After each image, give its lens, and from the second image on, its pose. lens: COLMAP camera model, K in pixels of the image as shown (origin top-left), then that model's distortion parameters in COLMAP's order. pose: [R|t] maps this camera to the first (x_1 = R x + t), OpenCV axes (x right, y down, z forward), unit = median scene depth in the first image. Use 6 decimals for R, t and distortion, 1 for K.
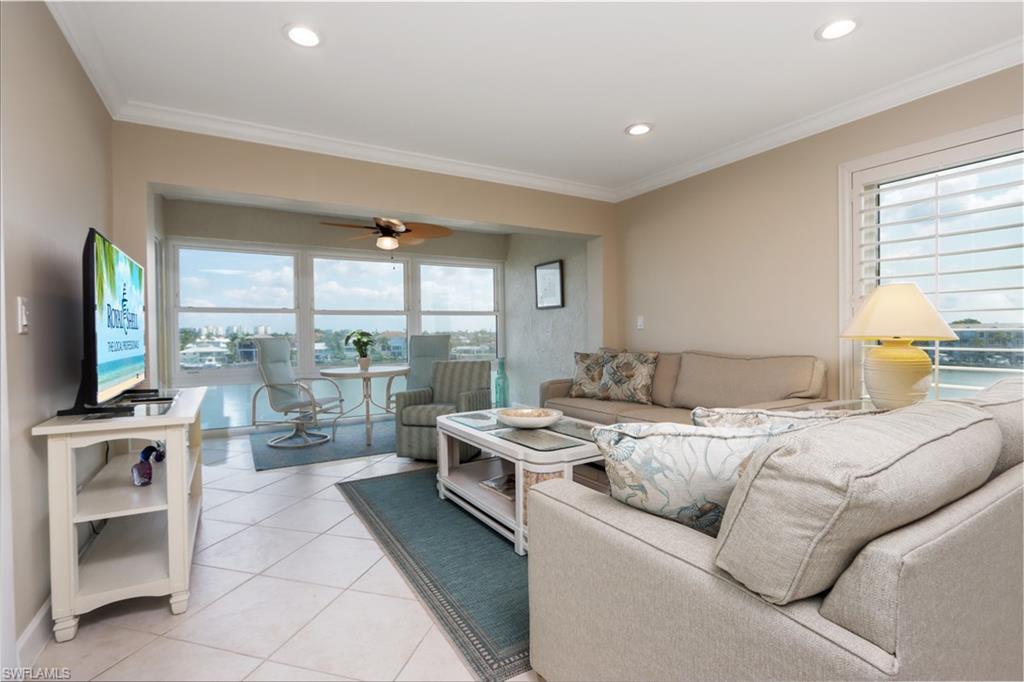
lens RADIAL K [[474.1, 0, 509.1], [0, 474.1, 338.1], [0, 0, 1]] dist [-0.015022, 0.000589]
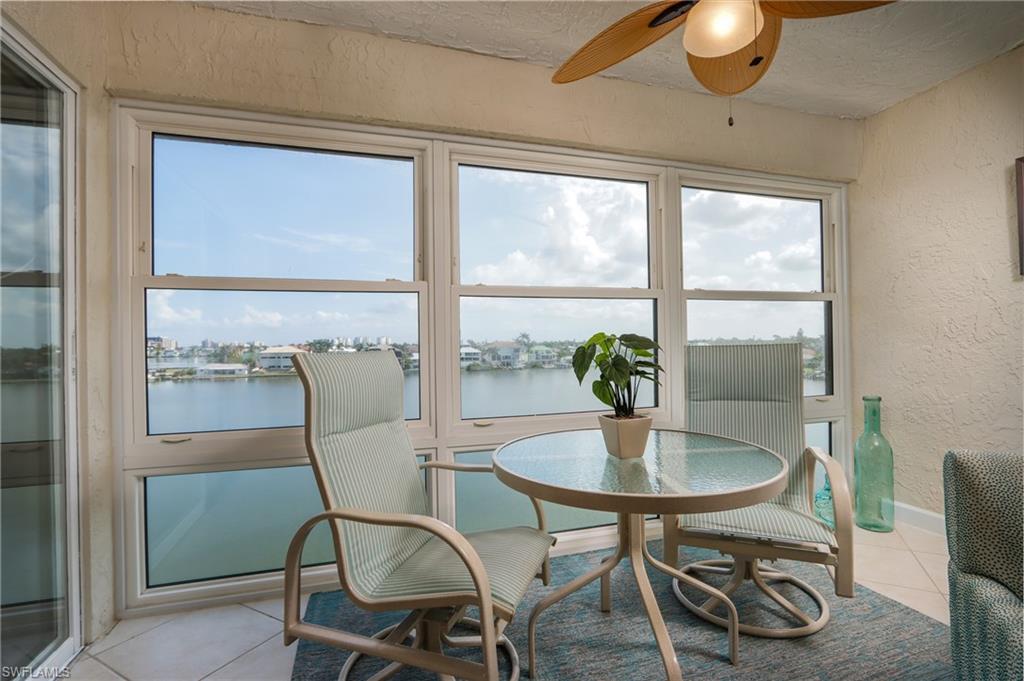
lens RADIAL K [[474.1, 0, 510.7], [0, 474.1, 341.4], [0, 0, 1]] dist [-0.015022, 0.000589]
pose [[0.975880, -0.005318, -0.218245, -0.297039], [0.002413, 0.999905, -0.013576, -0.004932], [0.218296, 0.012721, 0.975800, 0.647965]]
